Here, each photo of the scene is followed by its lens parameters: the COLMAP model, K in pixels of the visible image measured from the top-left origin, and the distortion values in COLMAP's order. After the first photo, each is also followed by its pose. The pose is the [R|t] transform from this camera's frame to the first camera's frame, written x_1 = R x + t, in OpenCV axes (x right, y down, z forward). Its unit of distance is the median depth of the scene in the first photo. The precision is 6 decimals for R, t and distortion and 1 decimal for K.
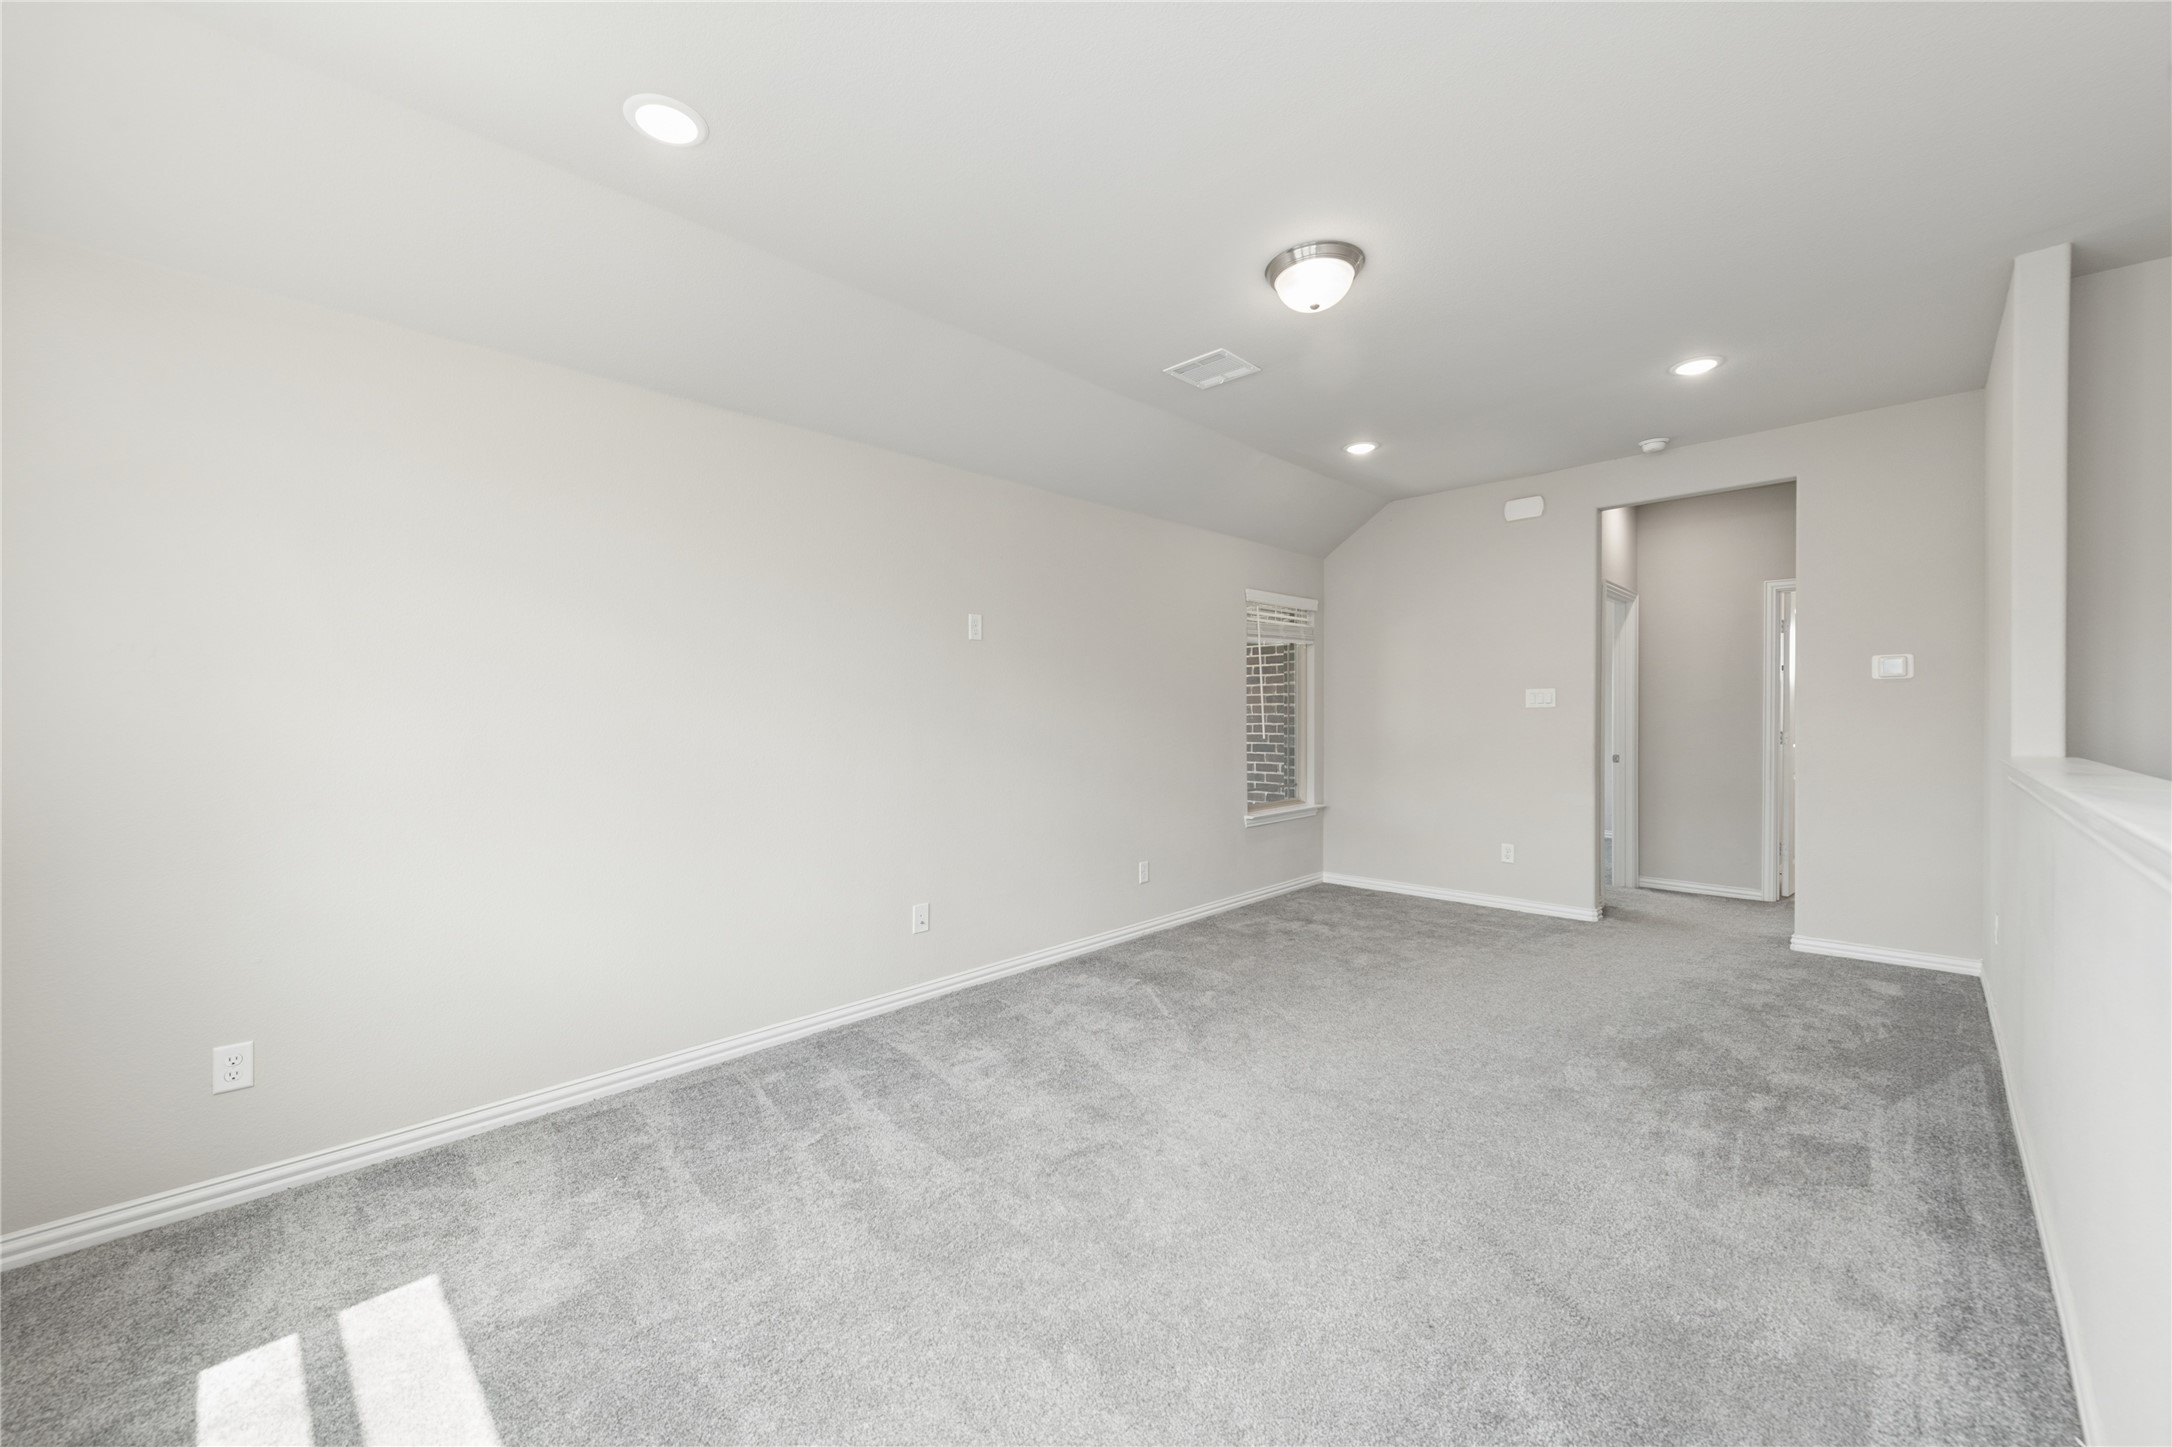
lens RADIAL K [[849.0, 0, 1085.5], [0, 849.0, 740.0], [0, 0, 1]] dist [0.015826, -0.004740]
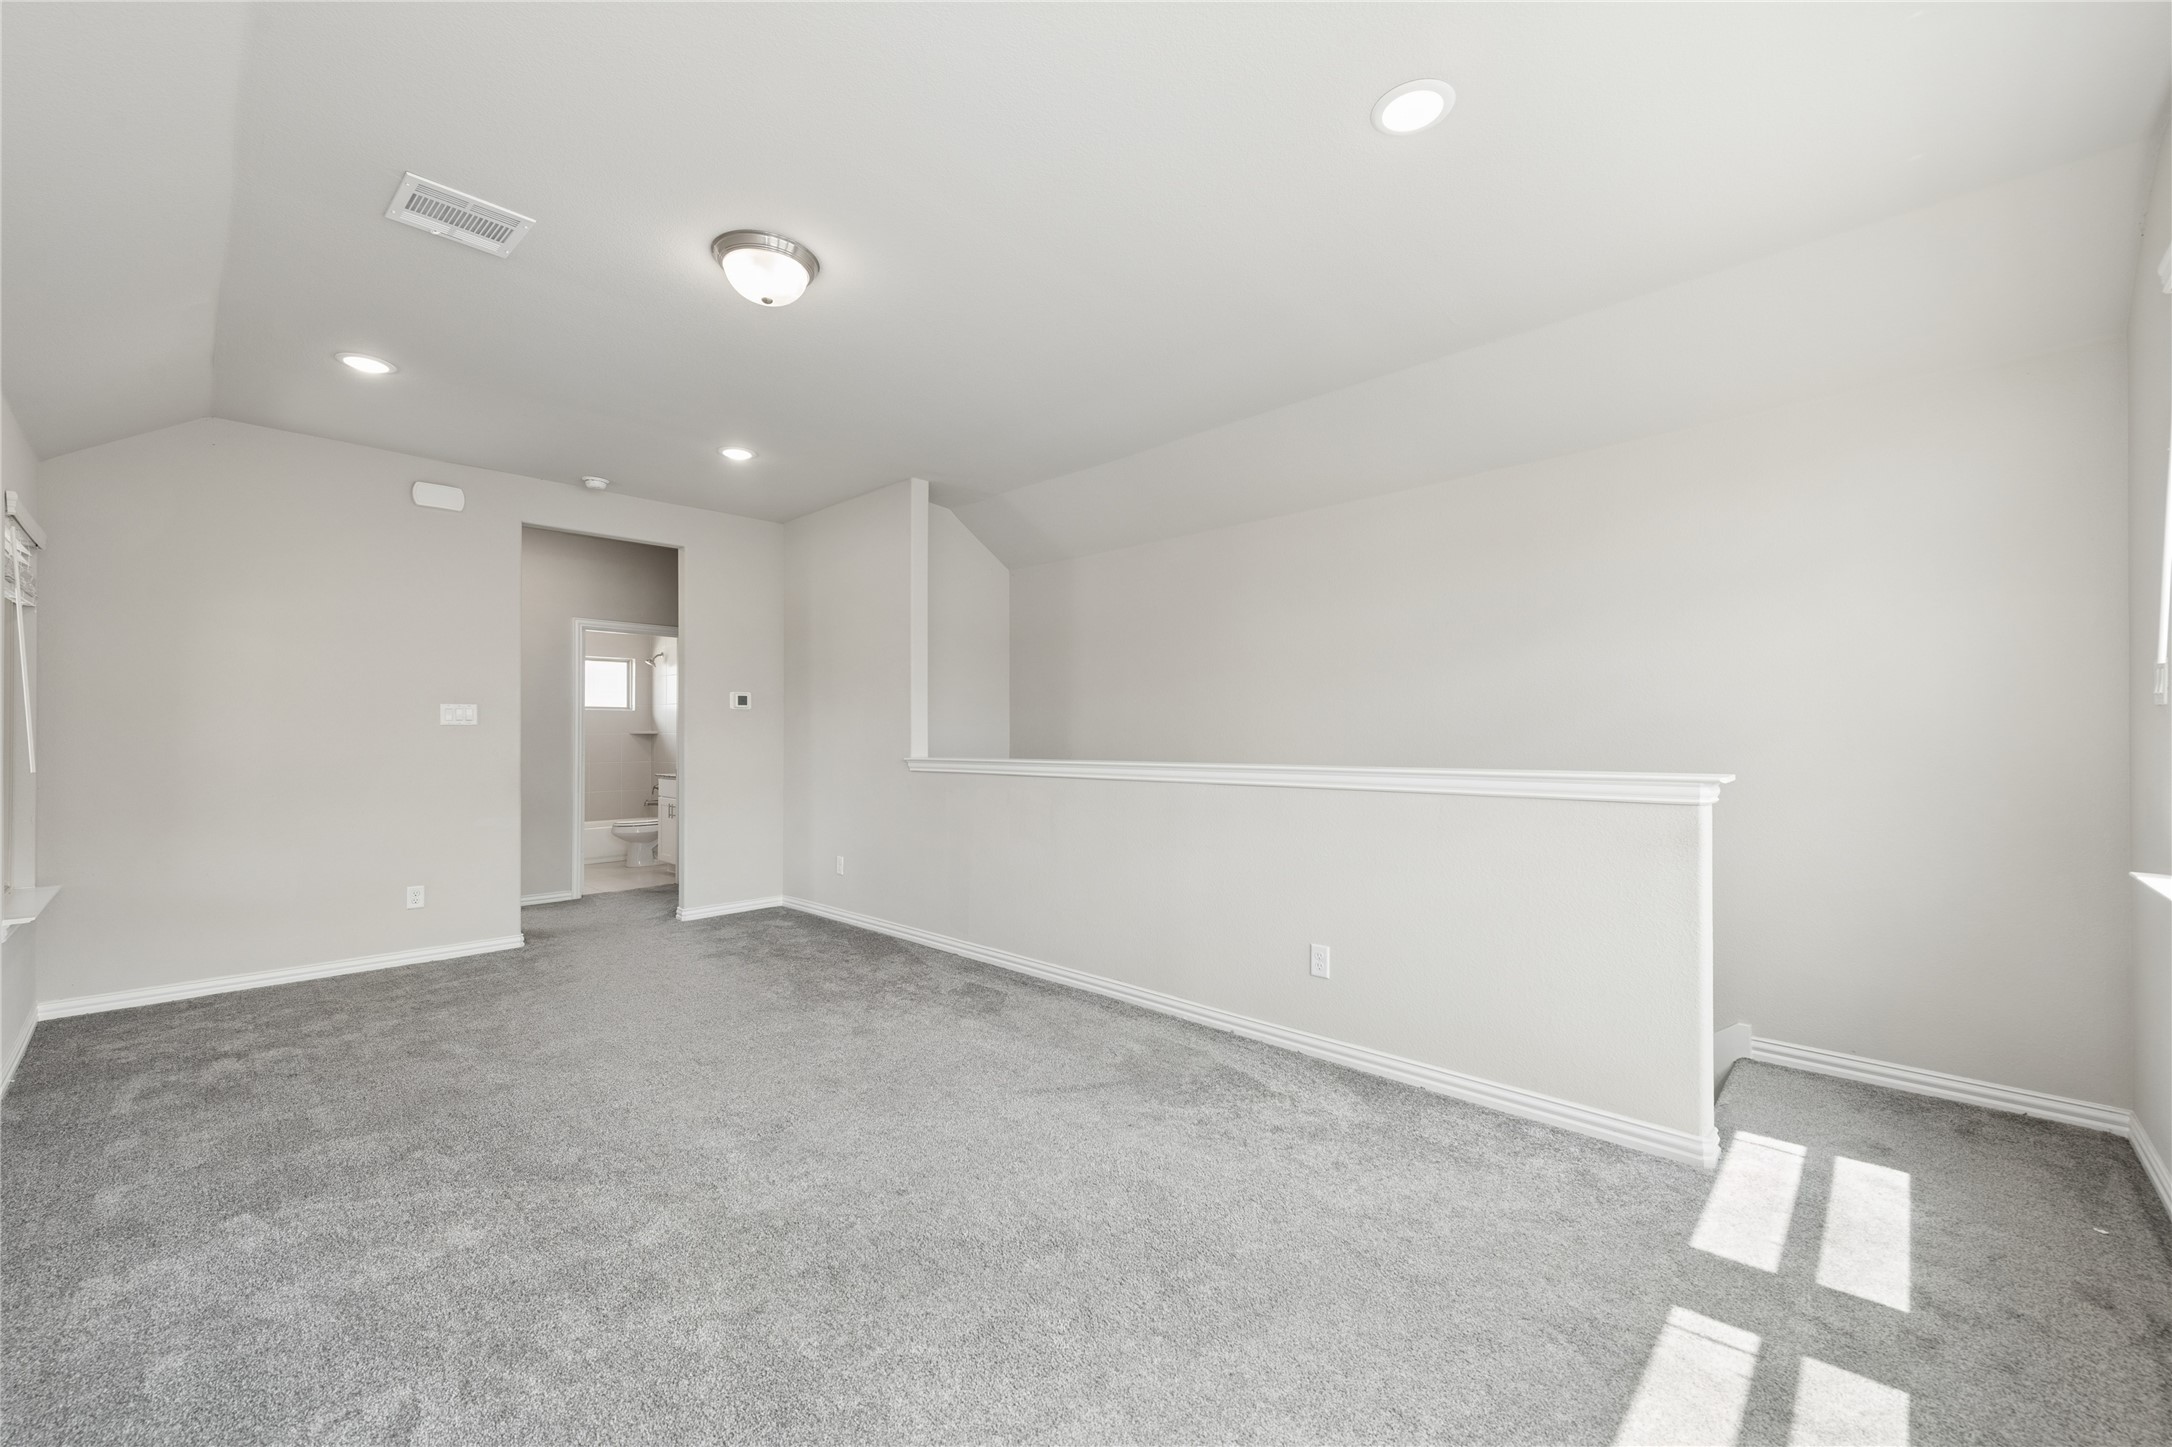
lens RADIAL K [[849.0, 0, 1085.5], [0, 849.0, 740.0], [0, 0, 1]] dist [0.015826, -0.004740]
pose [[-0.003631, 0.001738, 0.999992, -0.542323], [0.030528, 0.999533, -0.001627, -0.000927], [-0.999527, 0.030522, -0.003683, 0.517566]]
